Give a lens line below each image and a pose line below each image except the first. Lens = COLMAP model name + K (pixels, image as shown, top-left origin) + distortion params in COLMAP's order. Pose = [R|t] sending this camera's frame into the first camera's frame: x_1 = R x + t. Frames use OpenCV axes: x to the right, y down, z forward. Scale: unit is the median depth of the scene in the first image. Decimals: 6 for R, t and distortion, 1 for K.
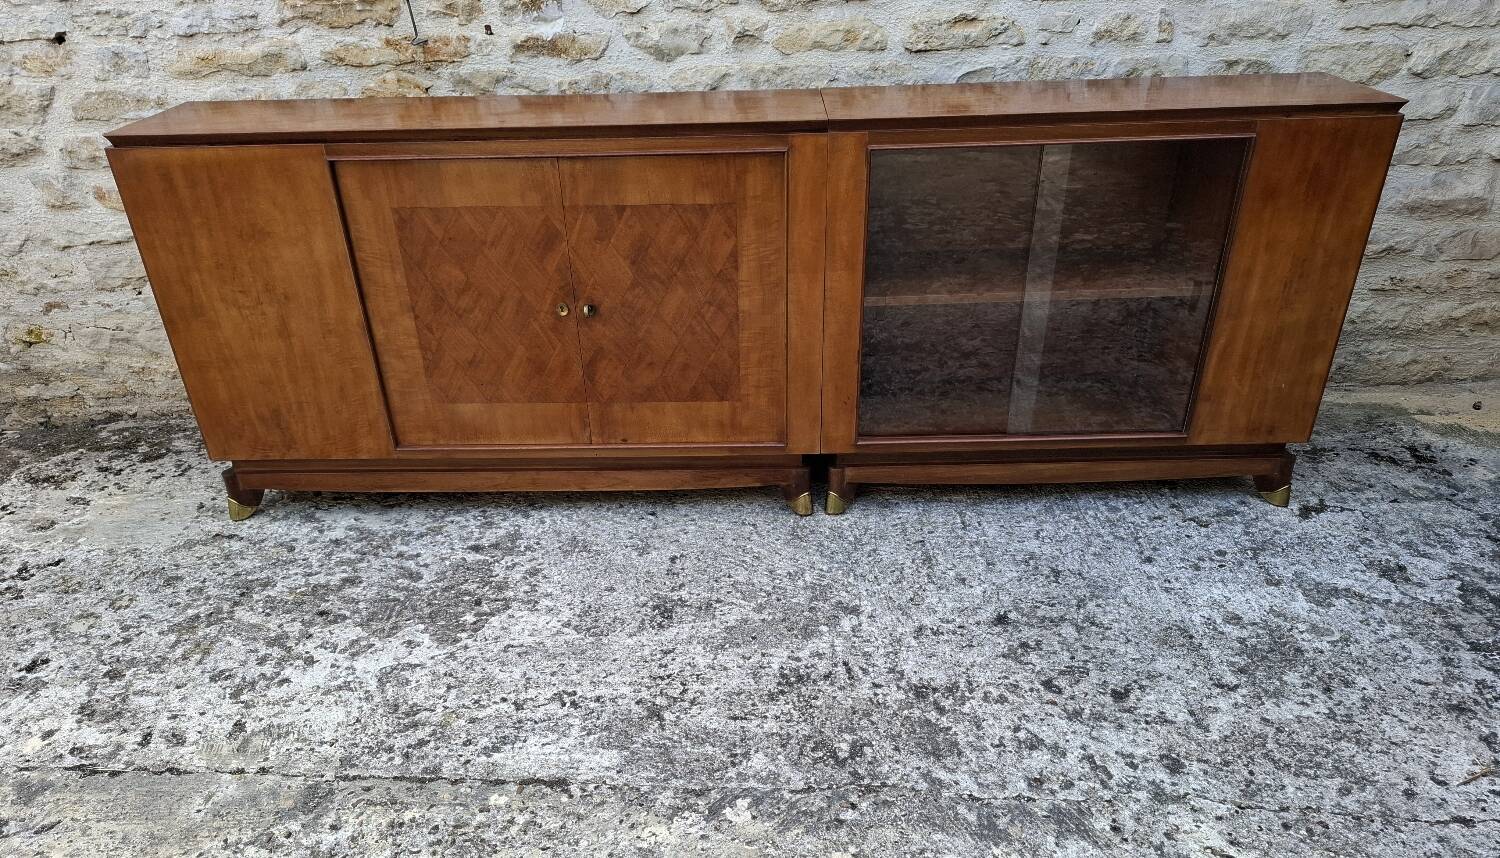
lens RADIAL K [[1039.1, 0, 739.1], [0, 1039.1, 562.0], [0, 0, 1]] dist [0.085454, -0.096301]
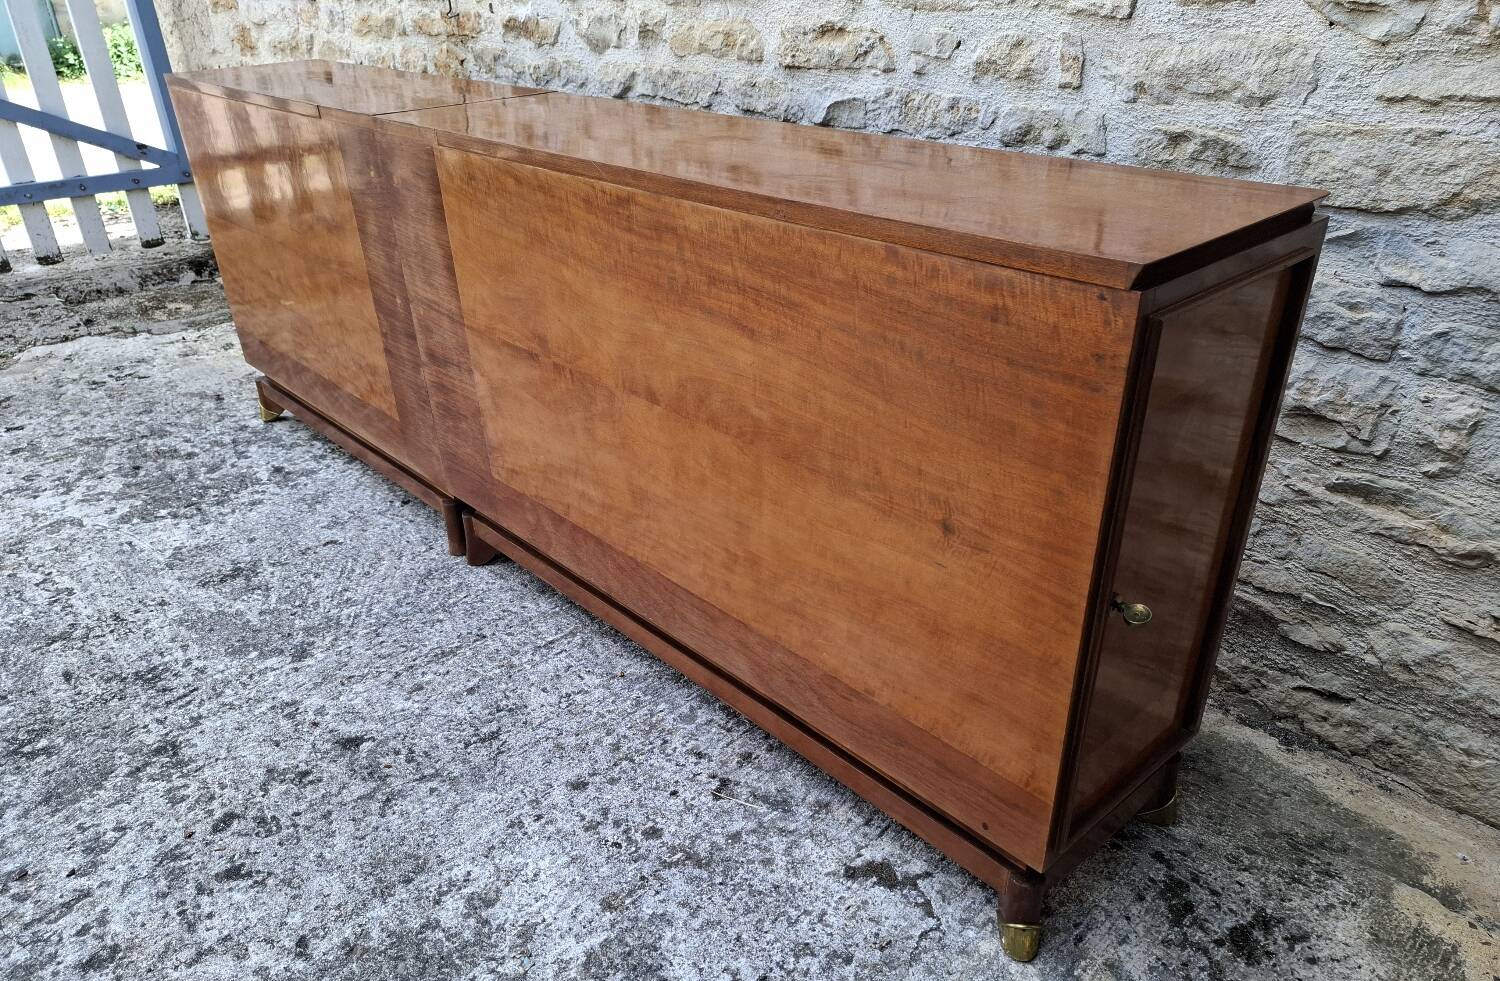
lens RADIAL K [[1045.4, 0, 741.1], [0, 1045.4, 560.4], [0, 0, 1]] dist [0.071058, -0.078242]
pose [[0.675043, 0.382086, -0.631131, 0.885328], [-0.386865, 0.911725, 0.138176, -0.292093], [0.628213, 0.150888, 0.763270, 0.522565]]
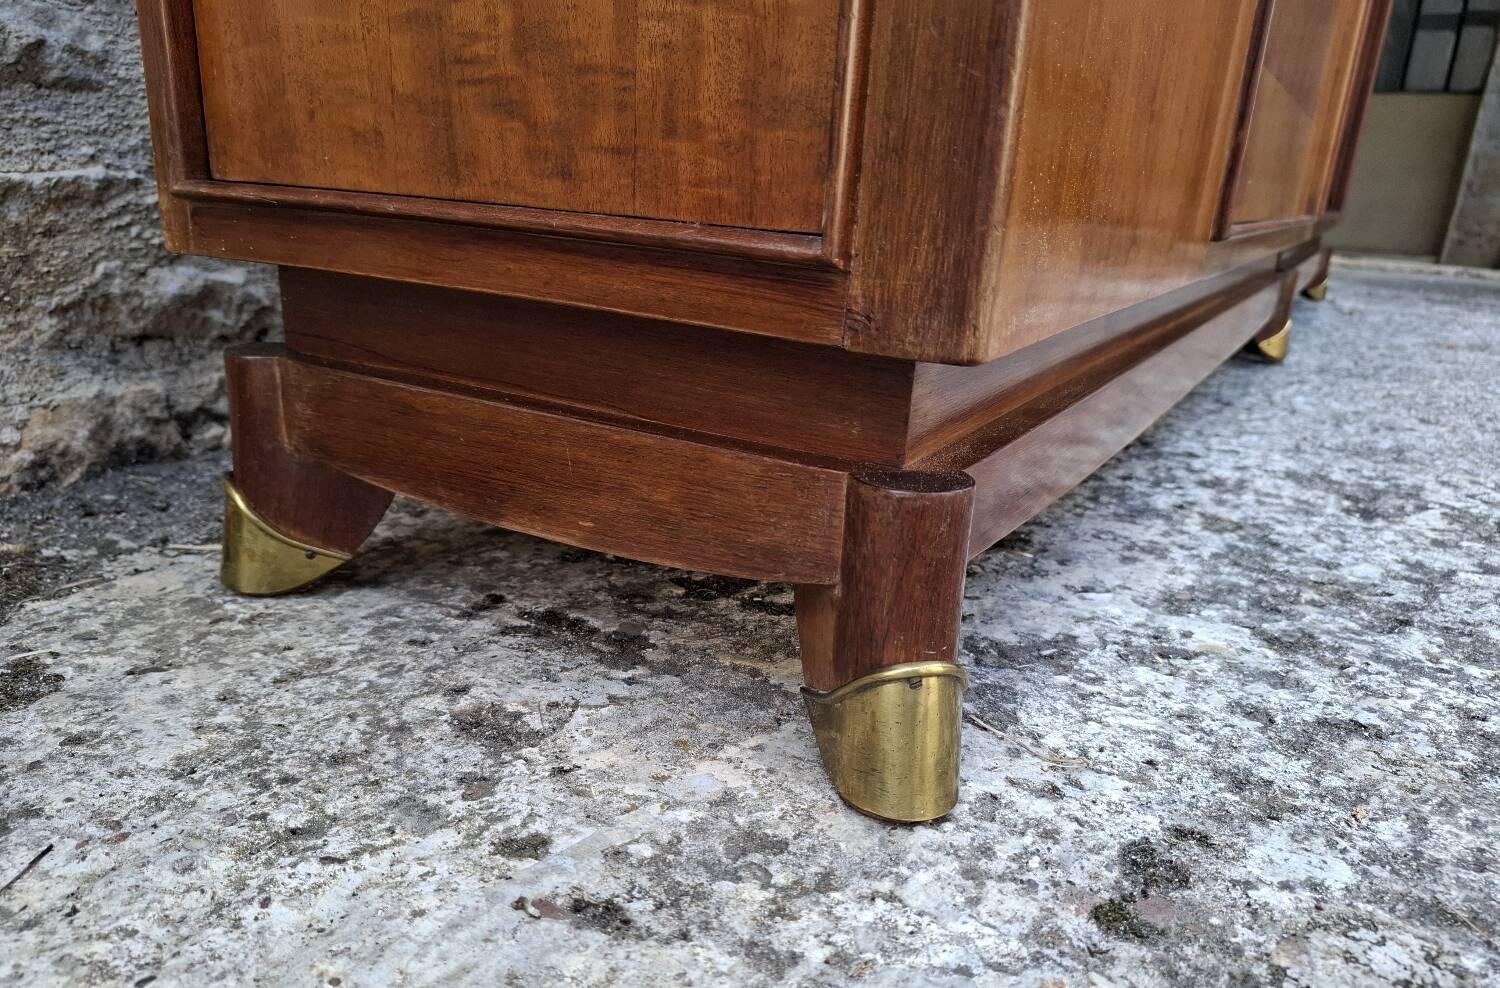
lens RADIAL K [[1045.4, 0, 746.8], [0, 1045.4, 582.2], [0, 0, 1]] dist [0.071058, -0.078242]
pose [[0.482349, -0.267433, 0.834158, -0.695929], [0.409763, 0.910534, 0.054975, -0.101612], [-0.774231, 0.315290, 0.548779, 1.070931]]
